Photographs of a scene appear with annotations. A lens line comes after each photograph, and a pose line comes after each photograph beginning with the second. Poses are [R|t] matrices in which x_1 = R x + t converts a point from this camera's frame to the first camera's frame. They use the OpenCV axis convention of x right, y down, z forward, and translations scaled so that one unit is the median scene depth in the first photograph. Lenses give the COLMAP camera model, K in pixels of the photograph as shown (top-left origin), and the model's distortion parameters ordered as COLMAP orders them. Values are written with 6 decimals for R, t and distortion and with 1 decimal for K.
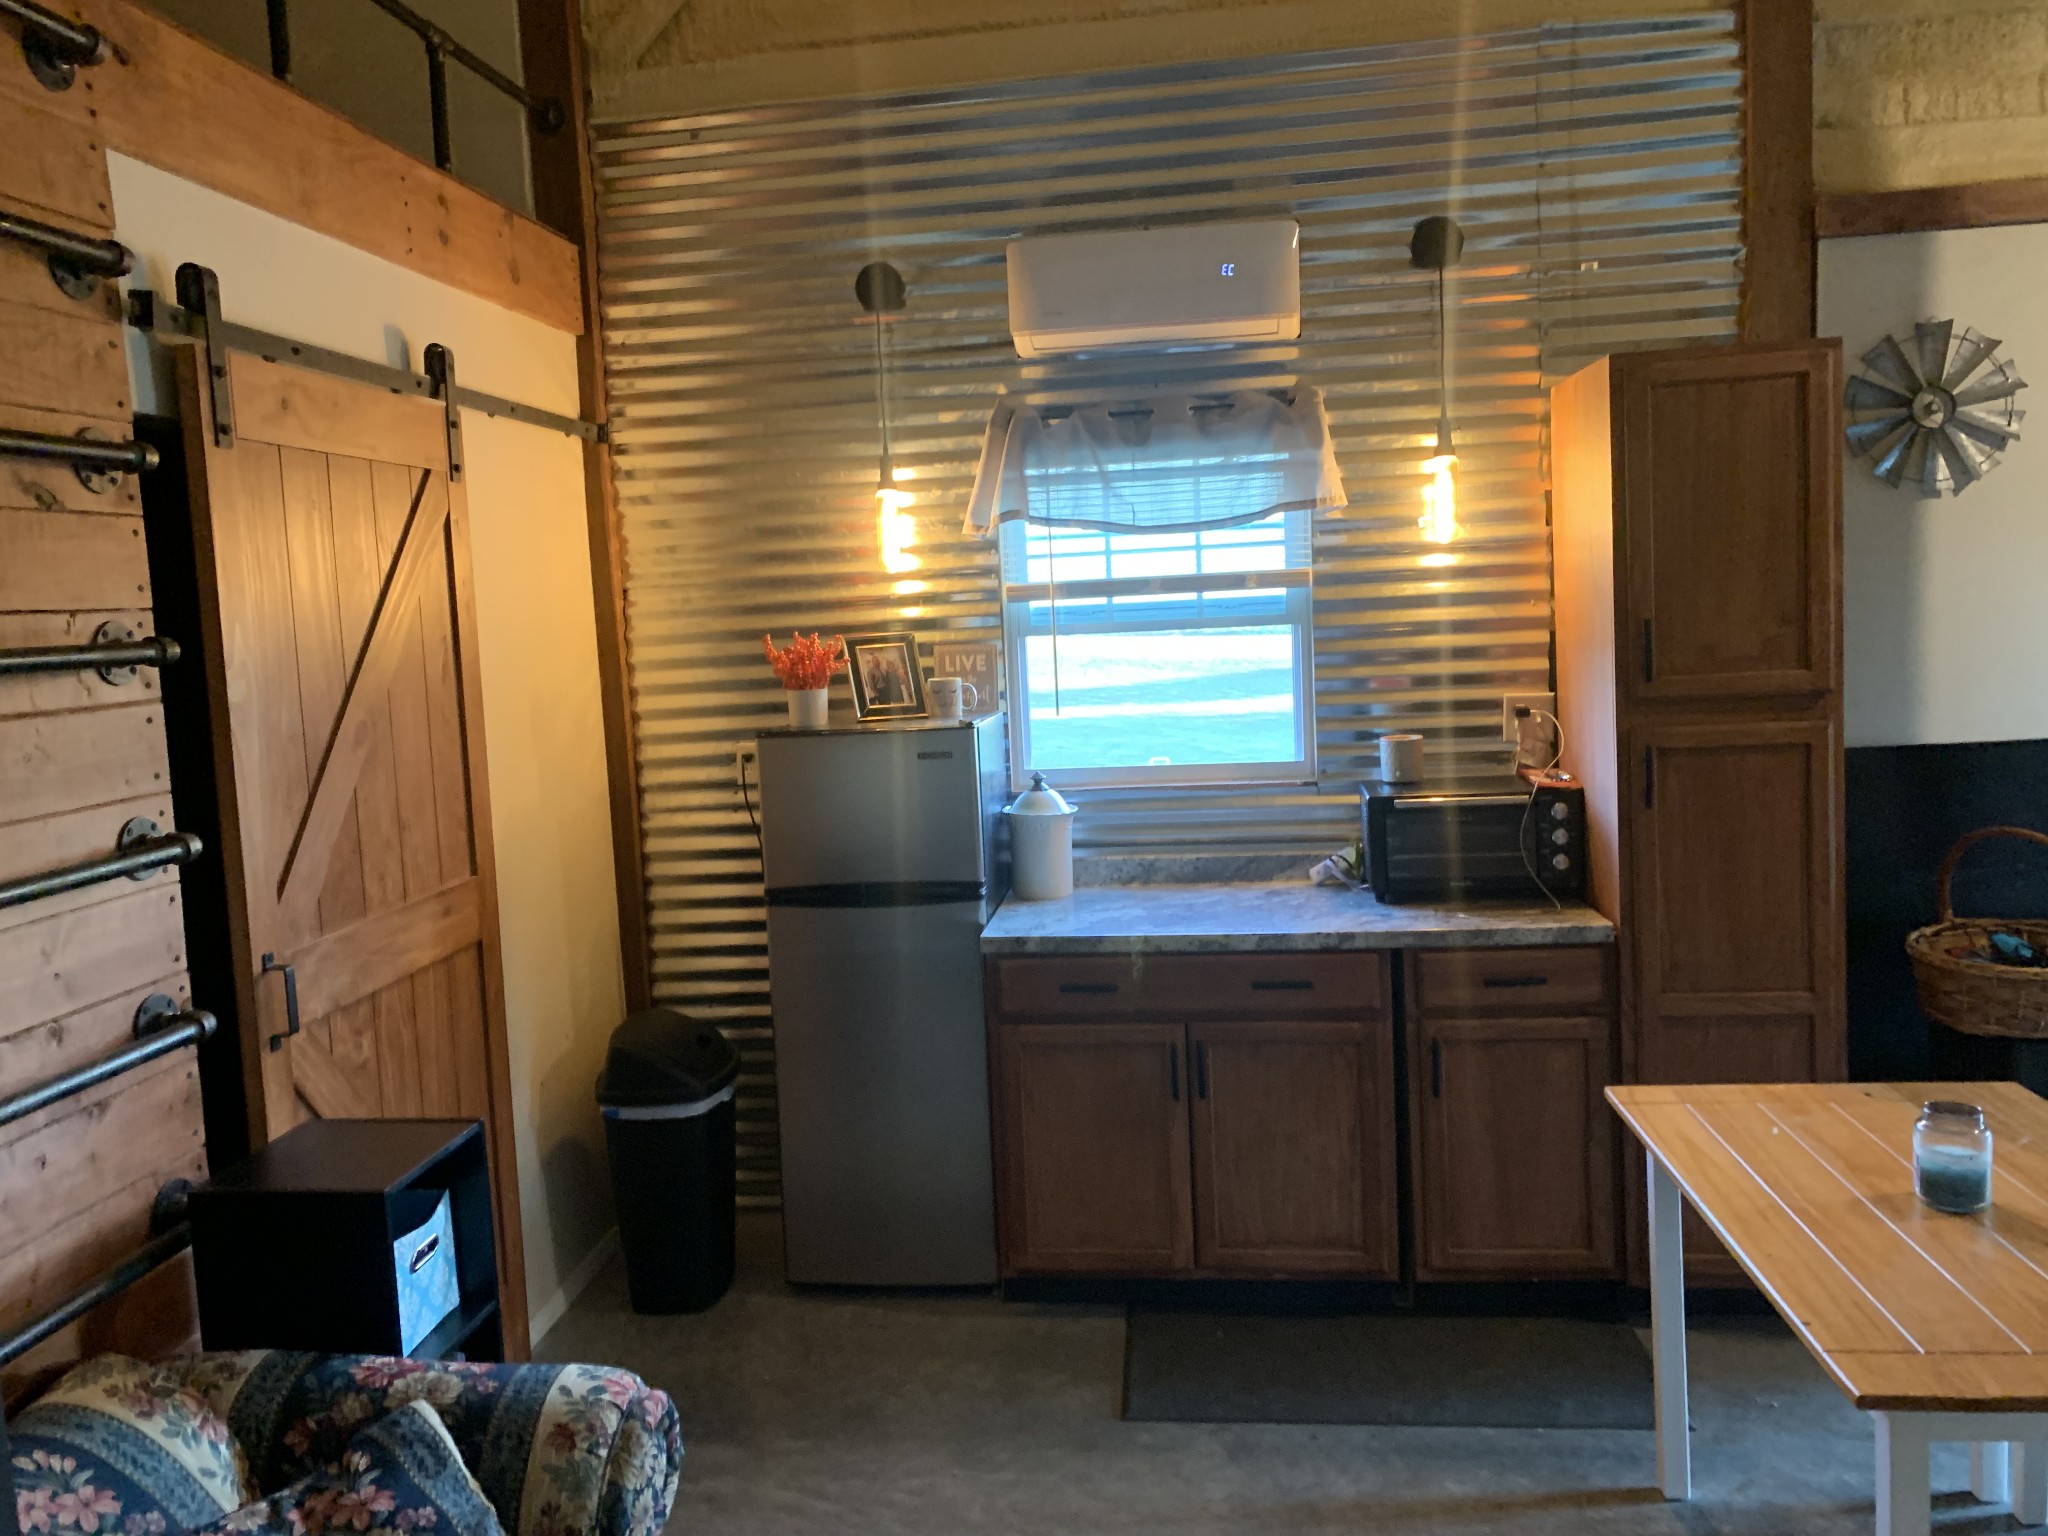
lens RADIAL K [[1552.4, 0, 1021.6], [0, 1552.4, 727.3], [0, 0, 1]] dist [0.032978, -0.002922]
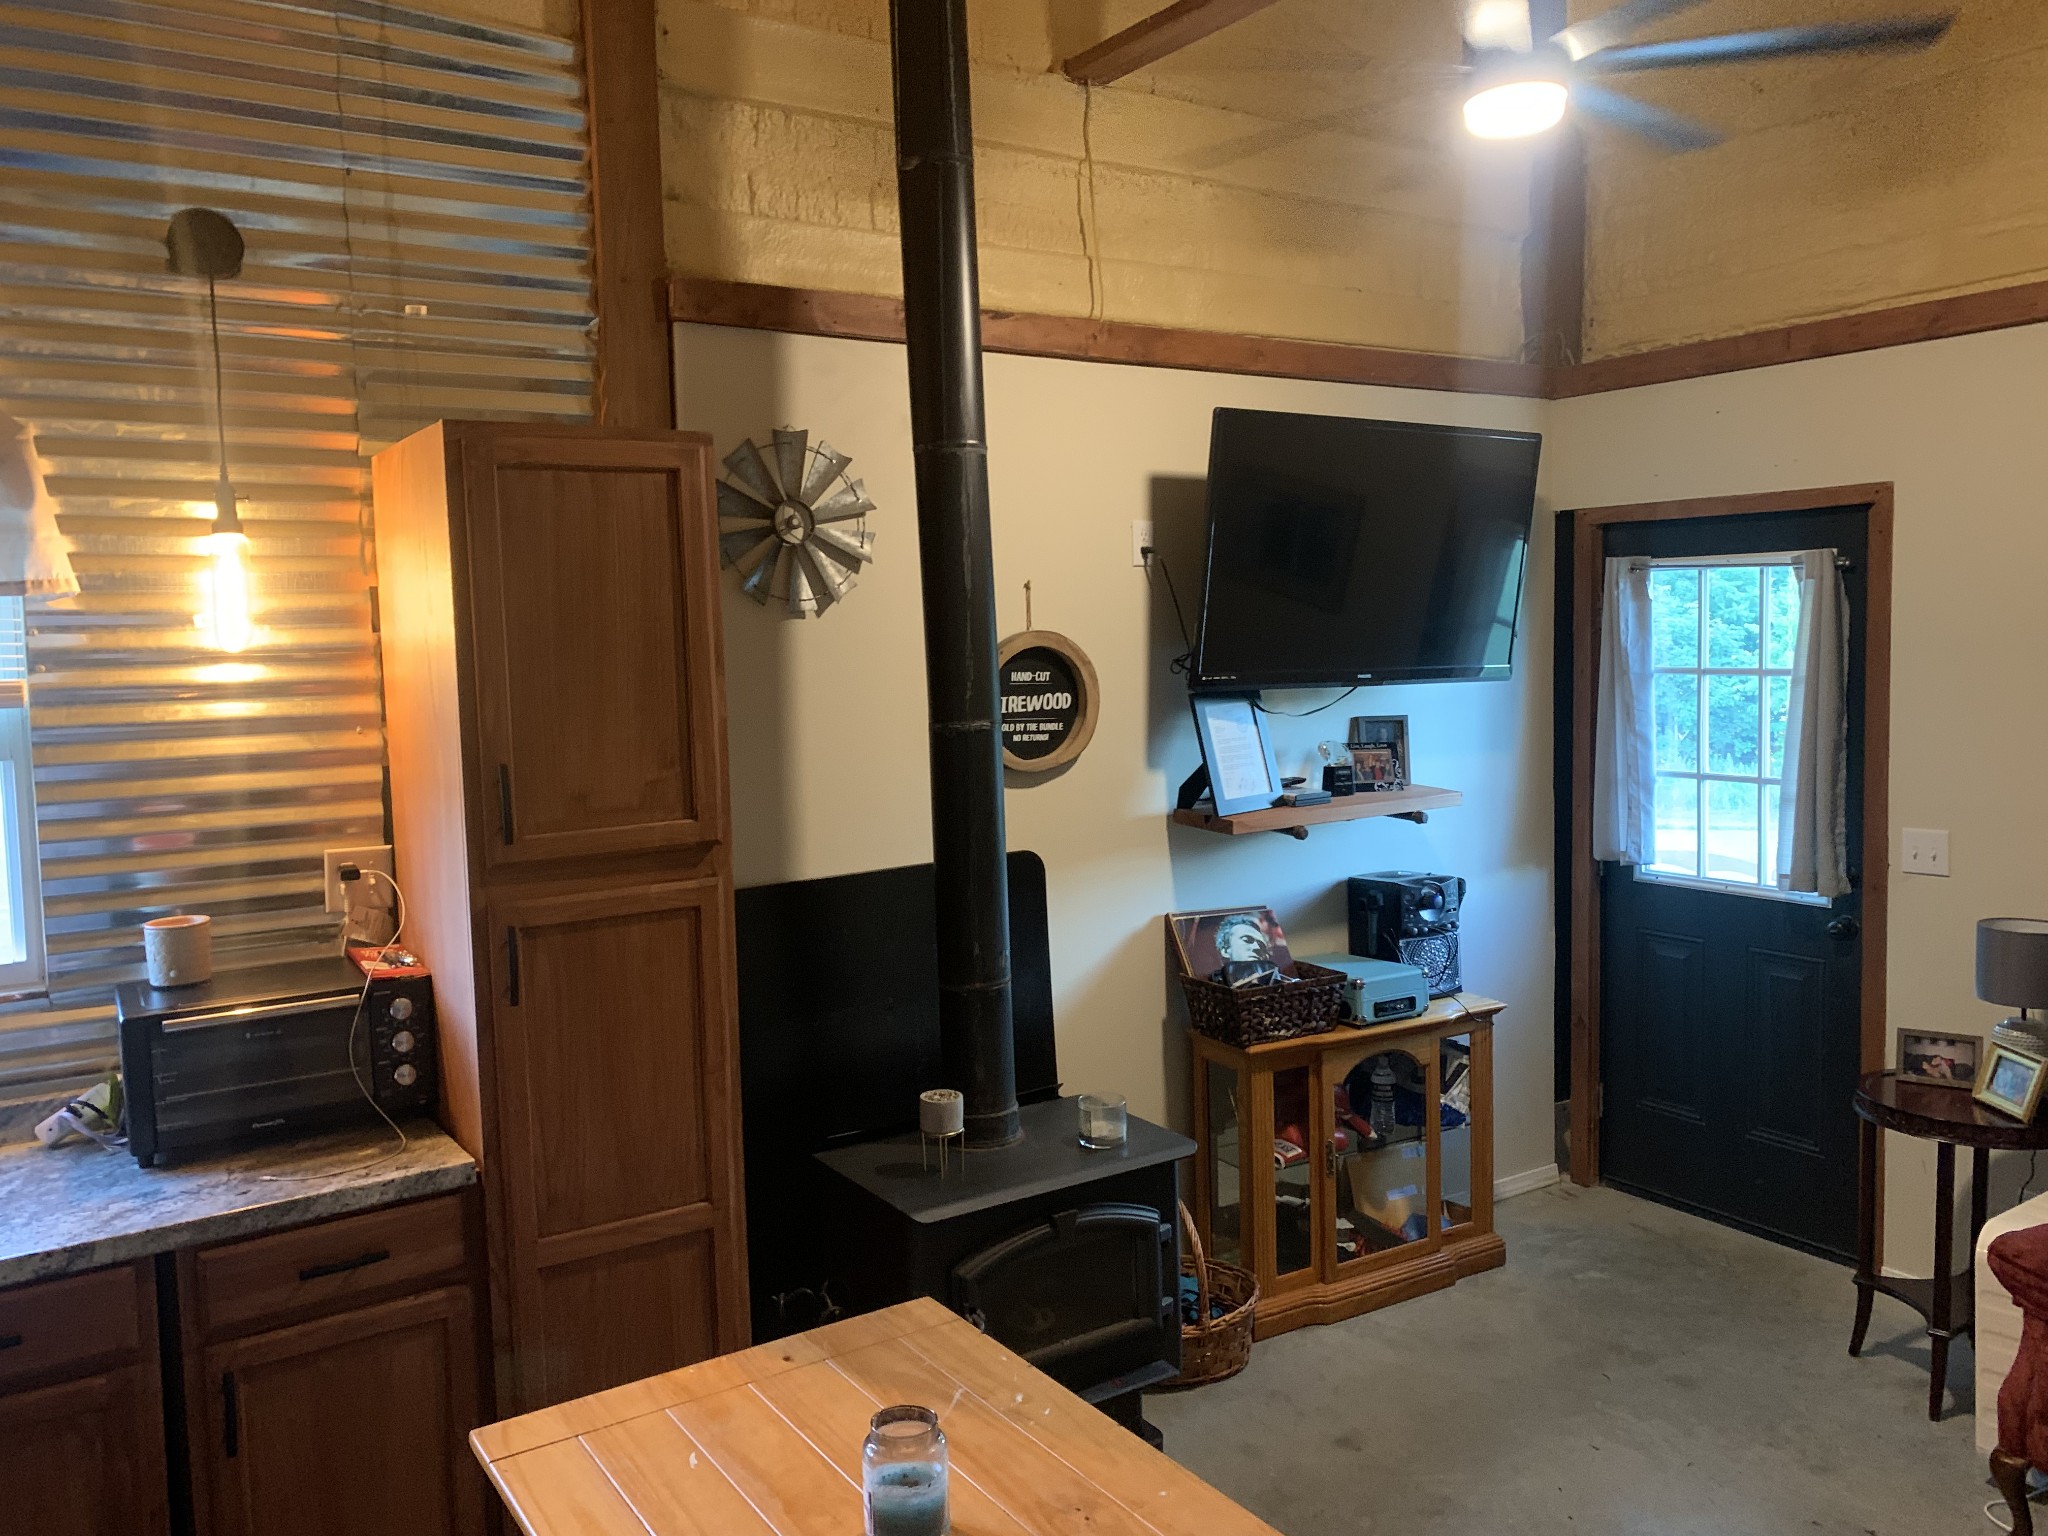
lens RADIAL K [[1573.2, 0, 1018.1], [0, 1573.2, 762.6], [0, 0, 1]] dist [0.002470, -0.009161]
pose [[0.765782, -0.019873, 0.642793, 0.081792], [0.041105, 0.998991, -0.018084, -0.039084], [-0.641785, 0.040271, 0.765827, 0.207060]]
